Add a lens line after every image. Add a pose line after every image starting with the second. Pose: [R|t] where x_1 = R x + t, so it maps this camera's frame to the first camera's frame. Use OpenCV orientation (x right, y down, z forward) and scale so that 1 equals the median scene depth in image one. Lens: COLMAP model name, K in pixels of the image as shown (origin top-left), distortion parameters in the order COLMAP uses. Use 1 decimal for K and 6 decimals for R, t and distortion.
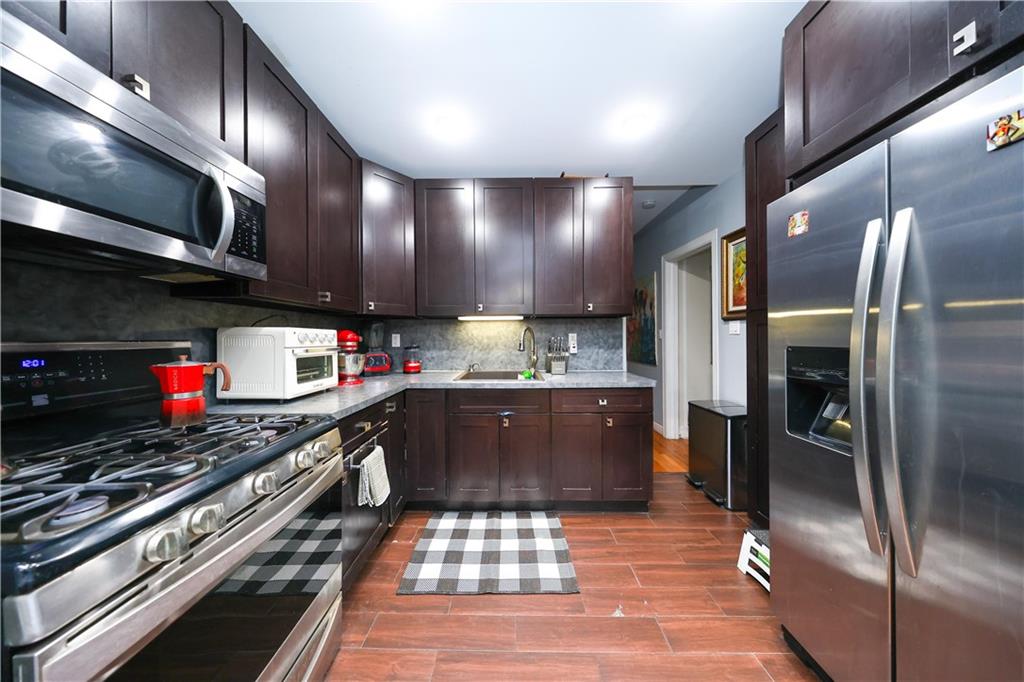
lens RADIAL K [[297.4, 0, 508.9], [0, 297.4, 337.9], [0, 0, 1]] dist [-0.000480, 0.000145]
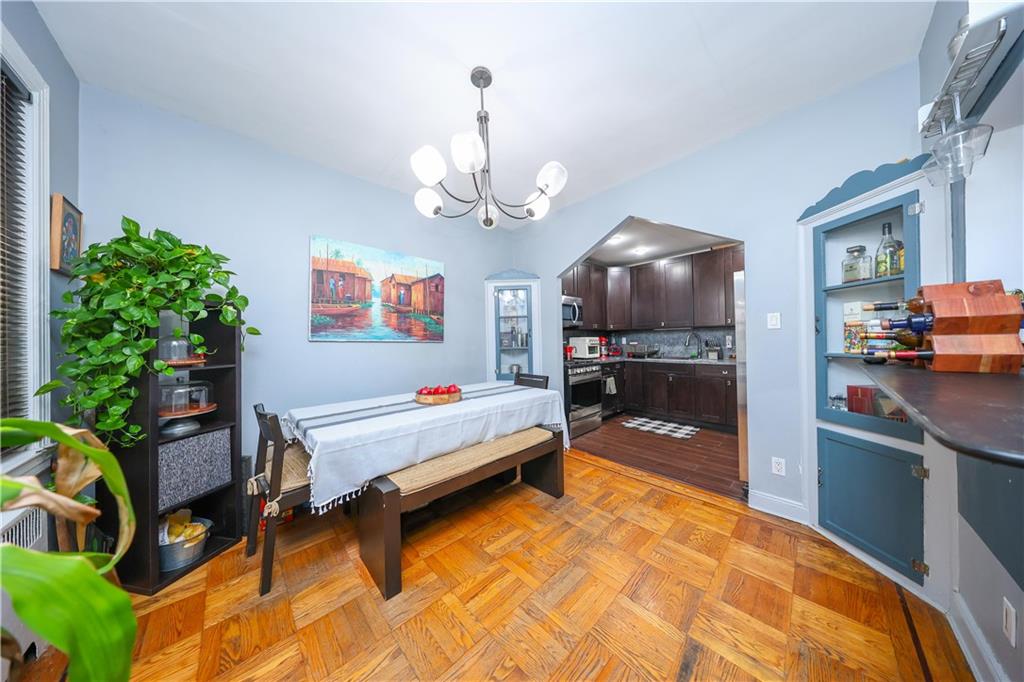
lens RADIAL K [[297.4, 0, 510.1], [0, 297.4, 339.0], [0, 0, 1]] dist [-0.000480, 0.000145]
pose [[0.692310, -0.009127, -0.721542, 0.891168], [0.010561, 0.999941, -0.002515, -0.011532], [0.721523, -0.005879, 0.692366, -1.595456]]
